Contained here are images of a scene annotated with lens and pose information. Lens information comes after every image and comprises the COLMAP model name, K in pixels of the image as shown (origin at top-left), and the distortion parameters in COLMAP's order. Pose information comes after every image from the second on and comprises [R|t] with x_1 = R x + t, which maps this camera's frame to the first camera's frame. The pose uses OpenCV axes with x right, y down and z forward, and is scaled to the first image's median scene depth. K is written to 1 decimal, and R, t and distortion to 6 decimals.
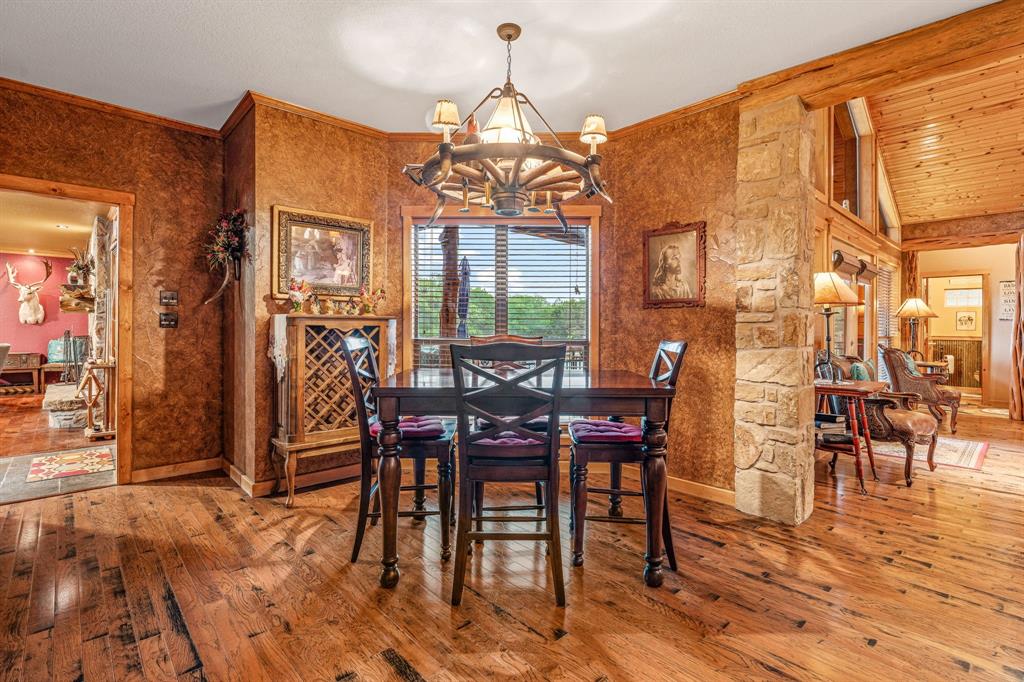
lens RADIAL K [[476.8, 0, 516.3], [0, 476.8, 323.7], [0, 0, 1]] dist [-0.000243, -0.000262]
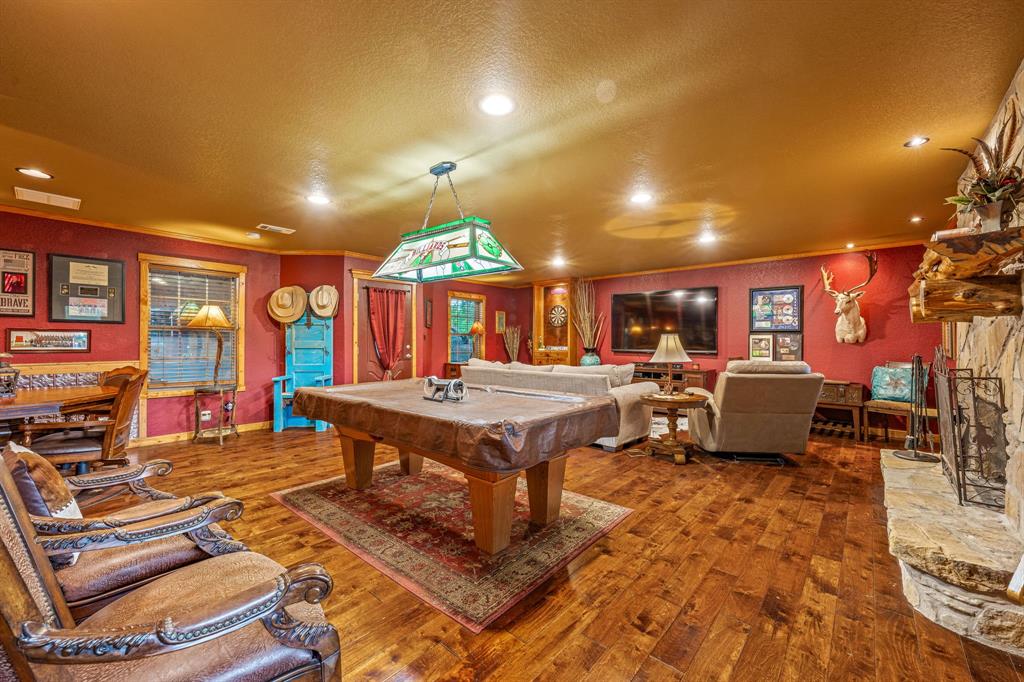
lens RADIAL K [[407.8, 0, 510.6], [0, 407.8, 336.4], [0, 0, 1]] dist [0.001826, 0.000300]
pose [[0.093791, -0.009067, -0.995551, -0.438722], [-0.006854, 0.999929, -0.009753, -0.000456], [0.995568, 0.007738, 0.093722, 0.418106]]
